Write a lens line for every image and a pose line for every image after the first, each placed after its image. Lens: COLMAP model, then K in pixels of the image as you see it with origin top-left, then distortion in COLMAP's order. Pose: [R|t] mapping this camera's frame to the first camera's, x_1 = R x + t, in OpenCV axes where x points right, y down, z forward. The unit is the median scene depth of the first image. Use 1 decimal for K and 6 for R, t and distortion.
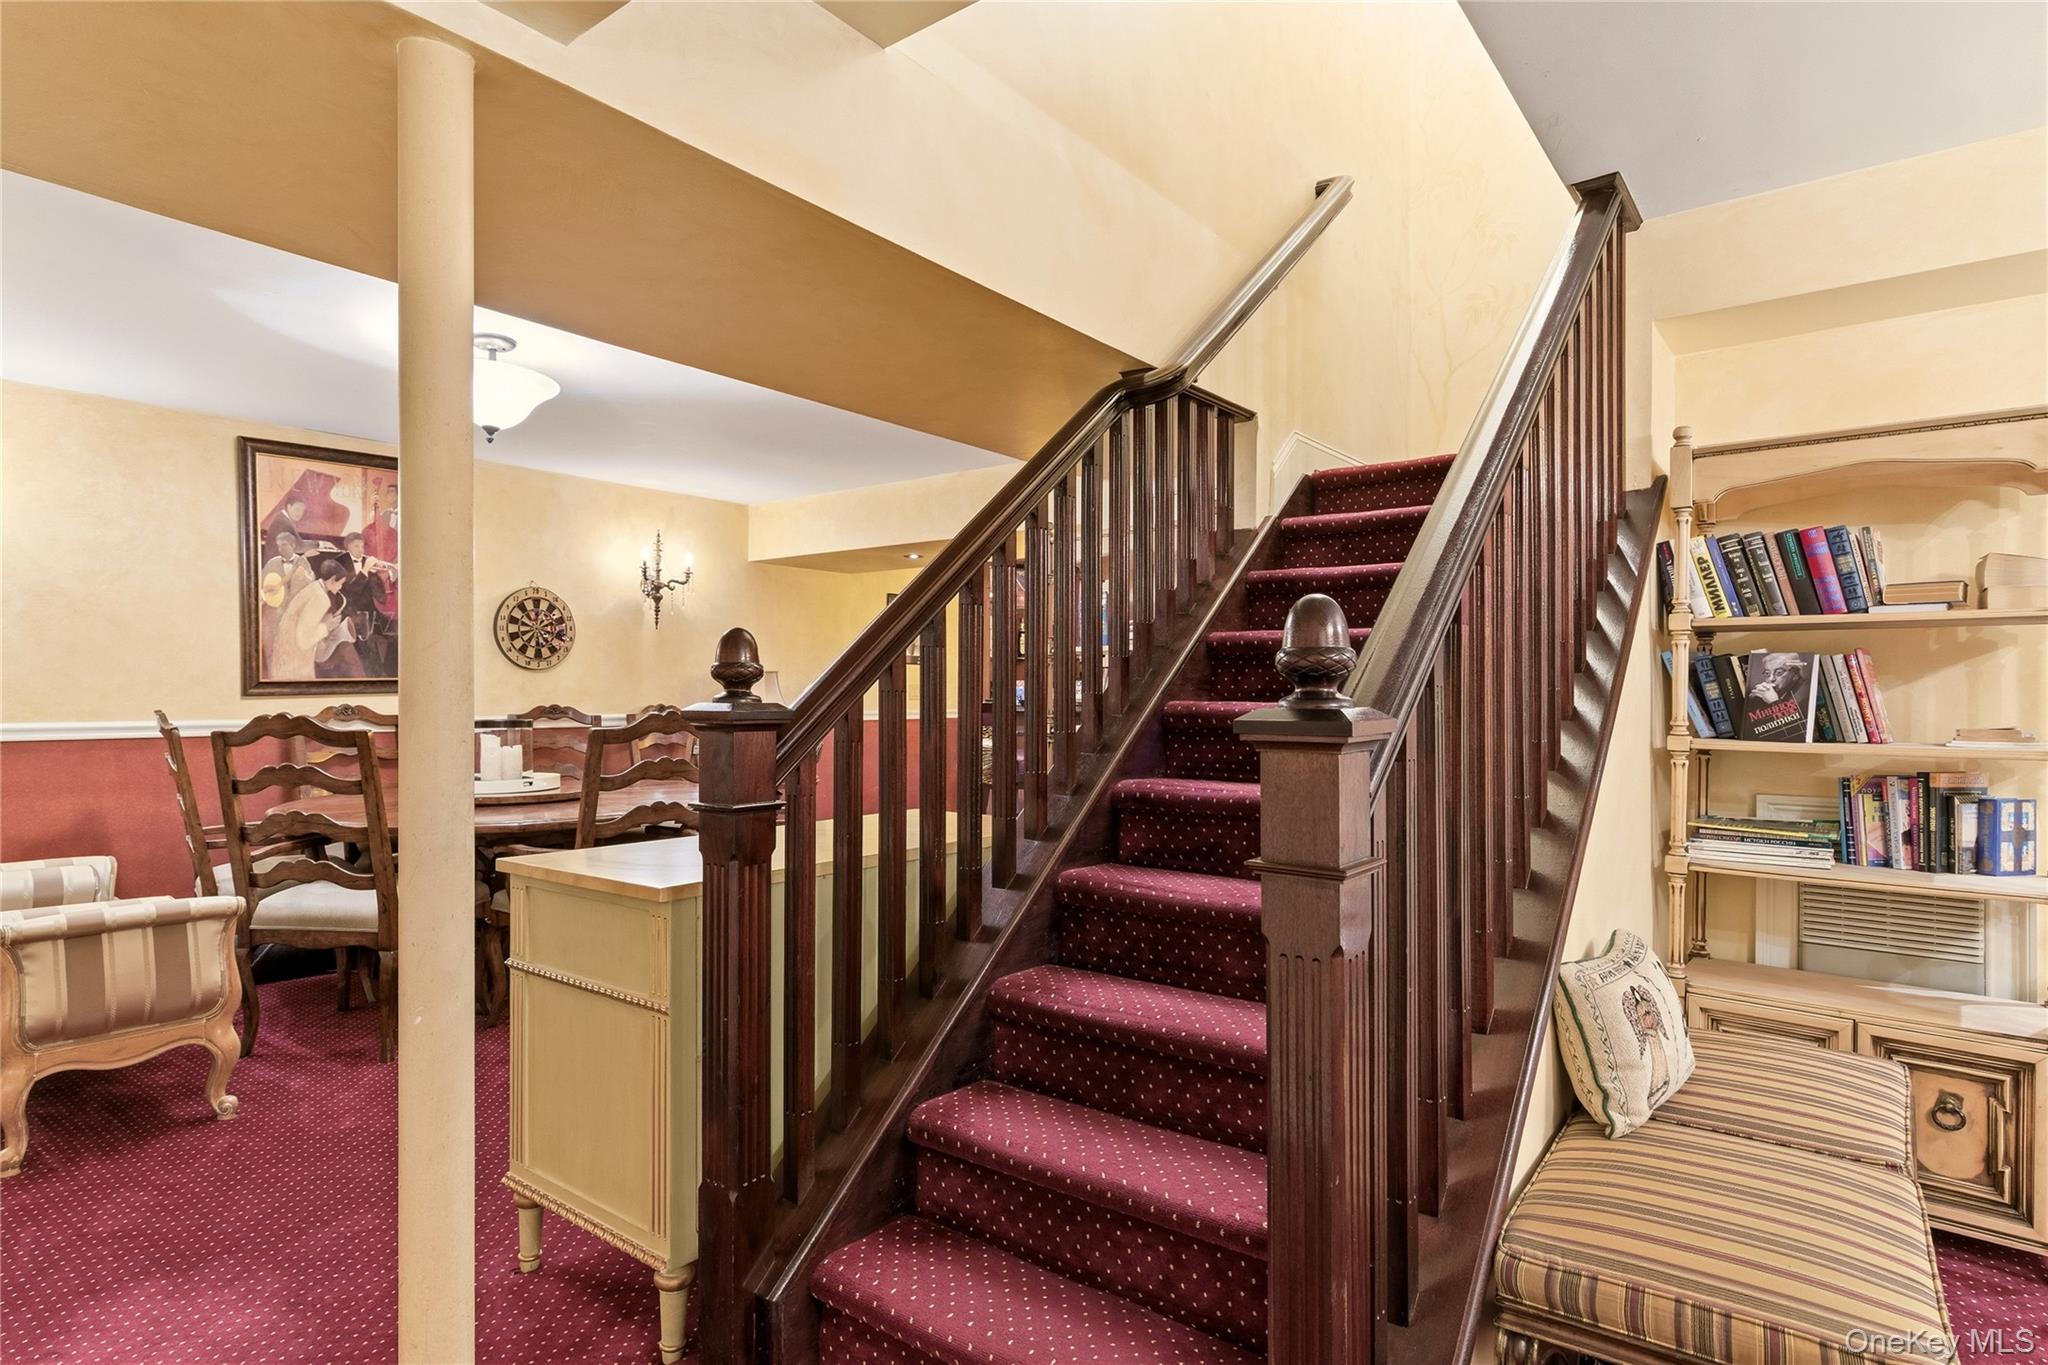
lens RADIAL K [[1090.0, 0, 1030.1], [0, 1090.0, 694.4], [0, 0, 1]] dist [0.000650, -0.003573]
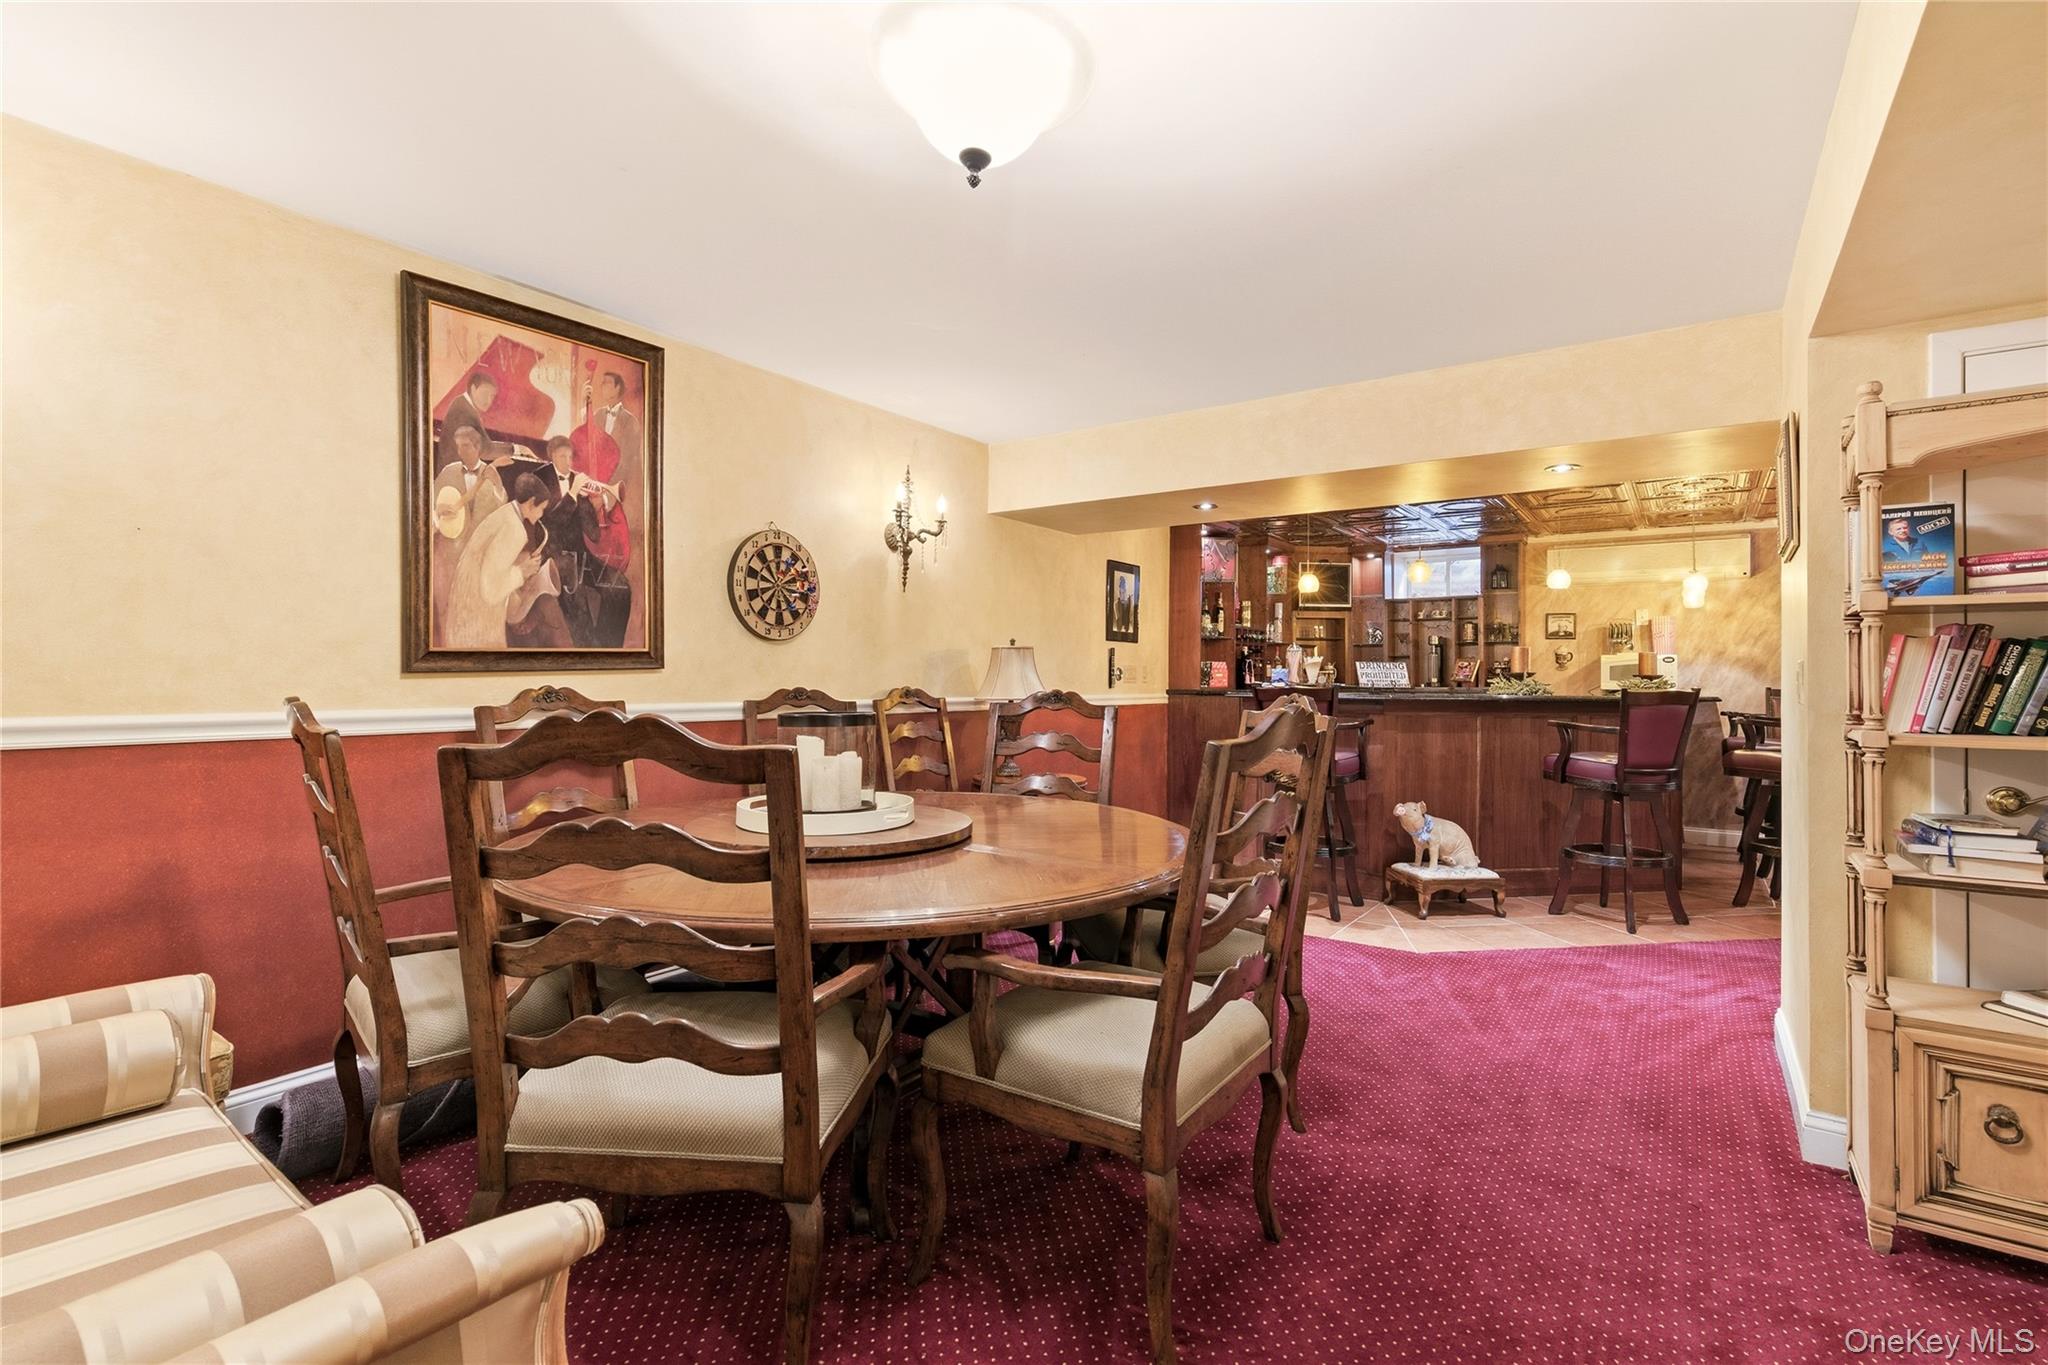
lens RADIAL K [[938.7, 0, 1020.4], [0, 938.7, 671.5], [0, 0, 1]] dist [-0.001366, 0.001194]
pose [[0.999338, 0.006512, 0.035801, -0.354855], [-0.006290, 0.999960, -0.006309, 0.001884], [-0.035840, 0.006080, 0.999339, 0.403998]]
